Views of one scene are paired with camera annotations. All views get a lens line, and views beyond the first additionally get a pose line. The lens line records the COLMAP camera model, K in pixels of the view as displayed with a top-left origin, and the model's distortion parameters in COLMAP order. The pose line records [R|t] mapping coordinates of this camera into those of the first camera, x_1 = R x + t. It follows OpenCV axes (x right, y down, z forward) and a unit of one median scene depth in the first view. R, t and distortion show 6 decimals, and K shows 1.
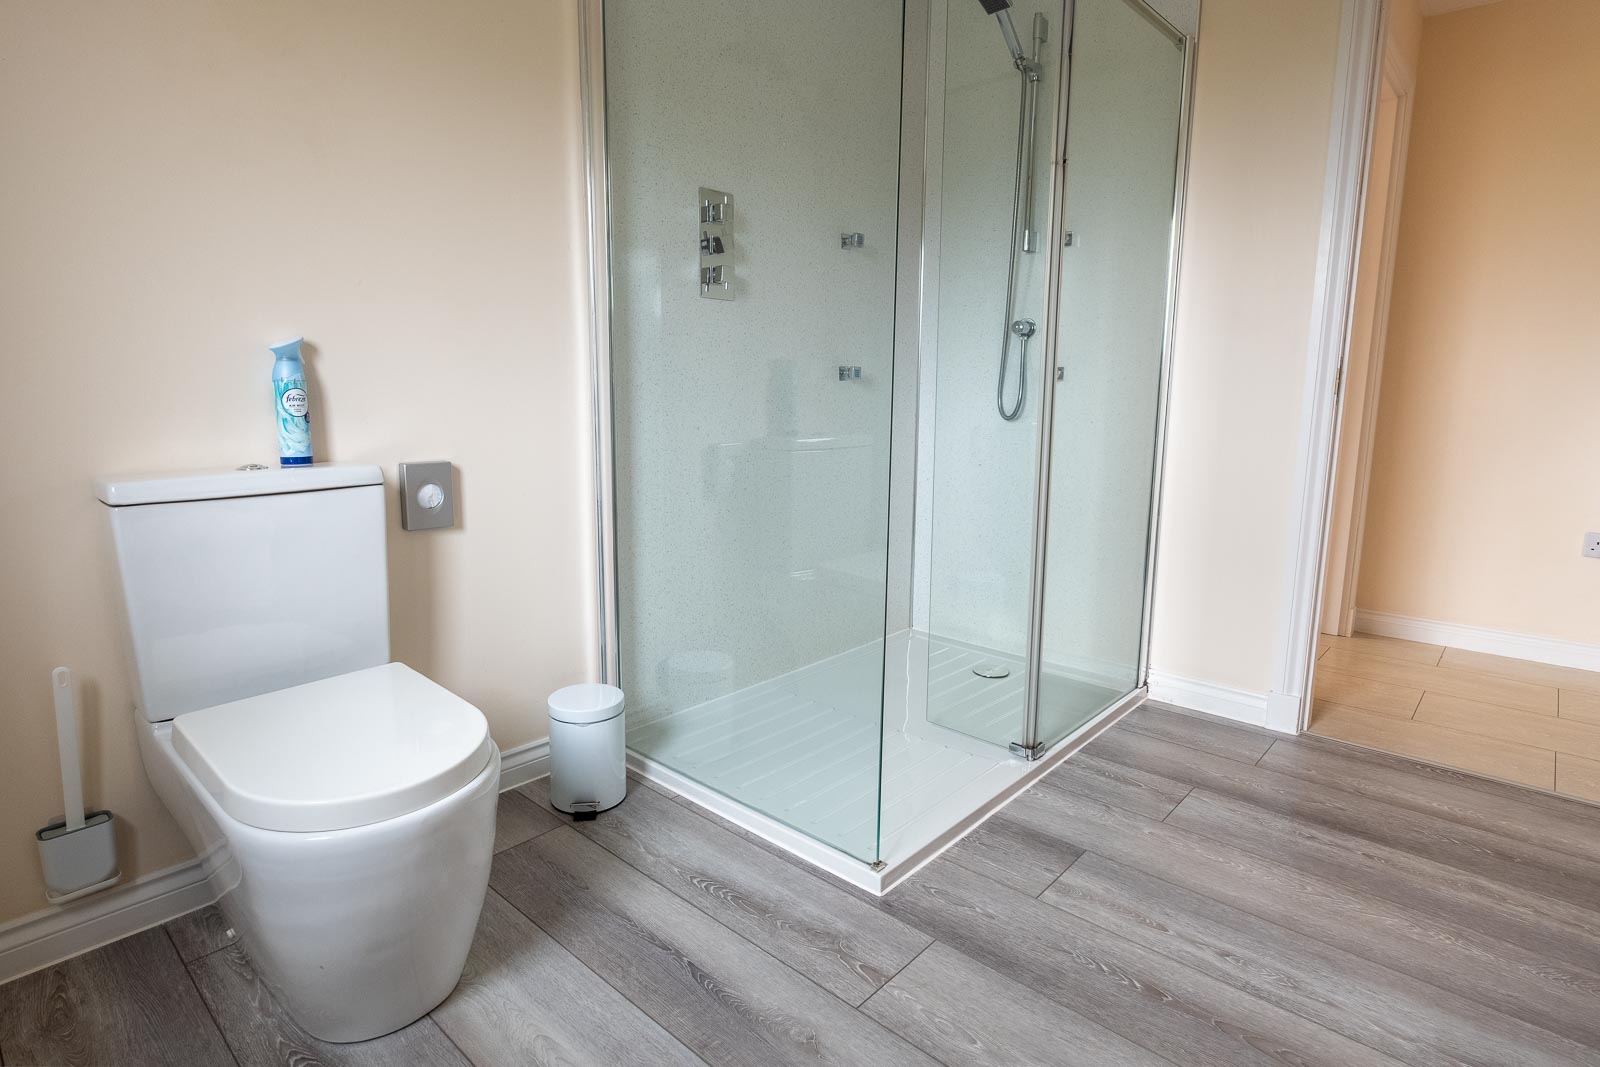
lens RADIAL K [[840.8, 0, 800.0], [0, 840.8, 533.5], [0, 0, 1]] dist [-0.004668, -0.001042]
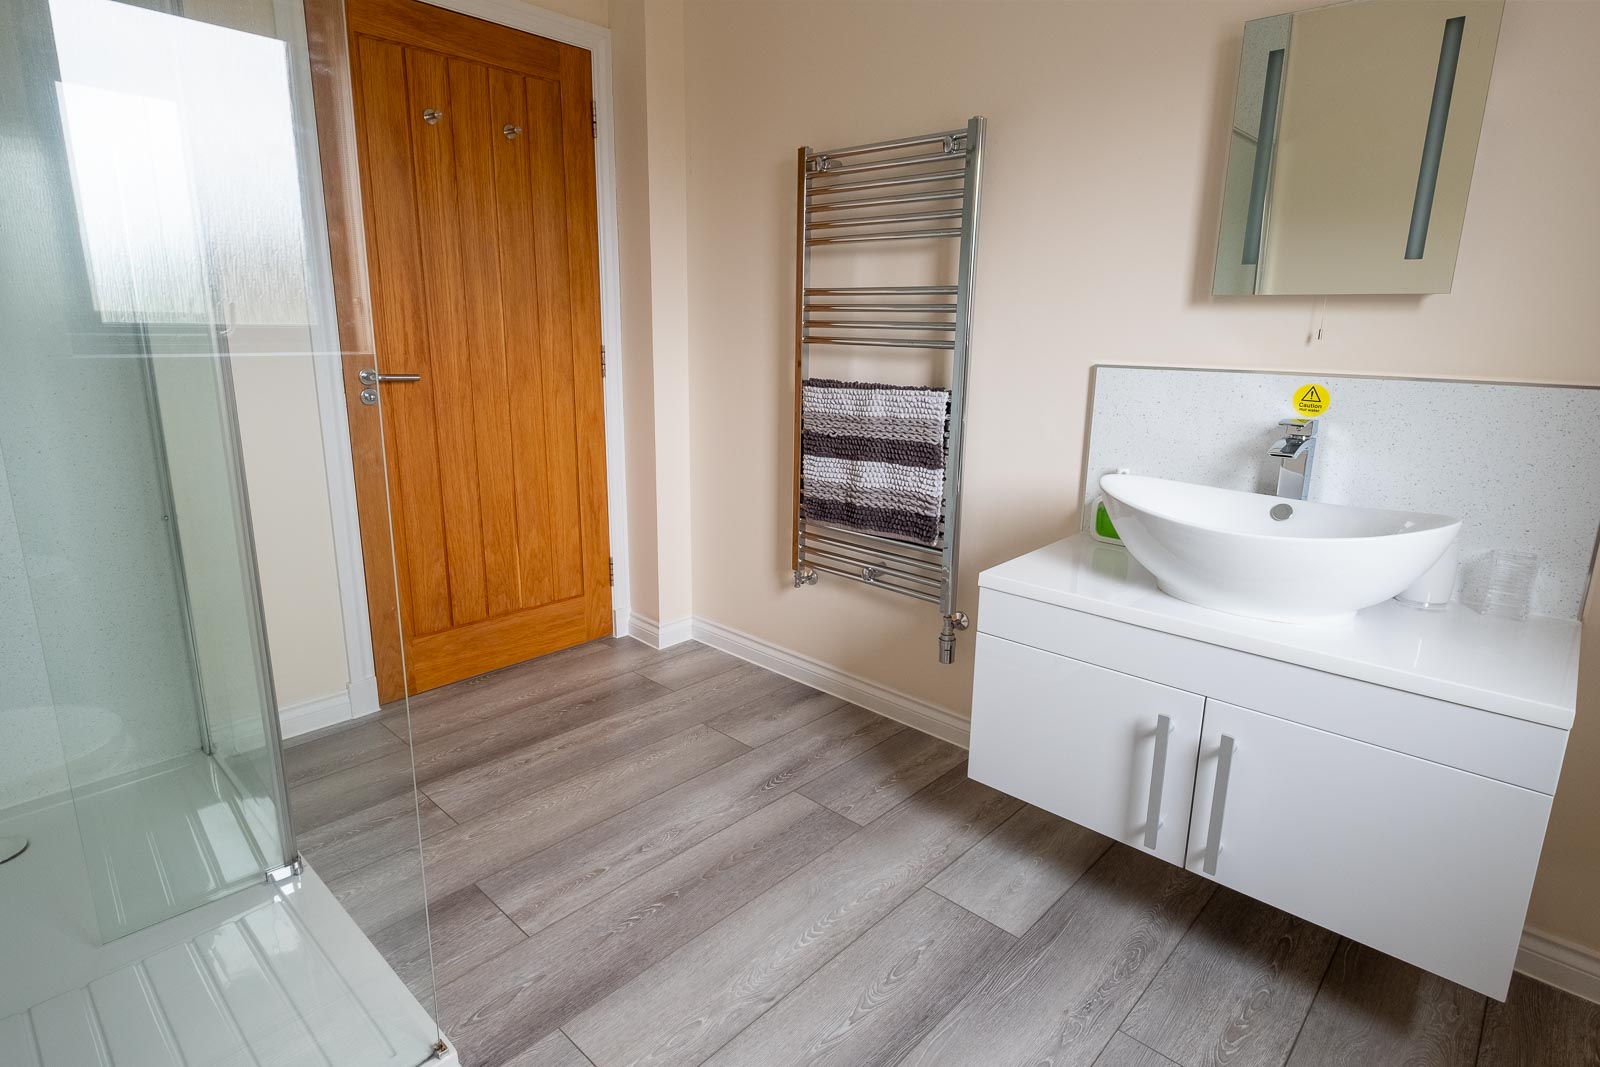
lens RADIAL K [[840.8, 0, 800.0], [0, 840.8, 533.5], [0, 0, 1]] dist [-0.004668, -0.001042]
pose [[0.012512, -0.250287, 0.968091, -0.574092], [0.163544, 0.955641, 0.244955, -0.224945], [-0.986457, 0.155260, 0.052890, 0.552538]]
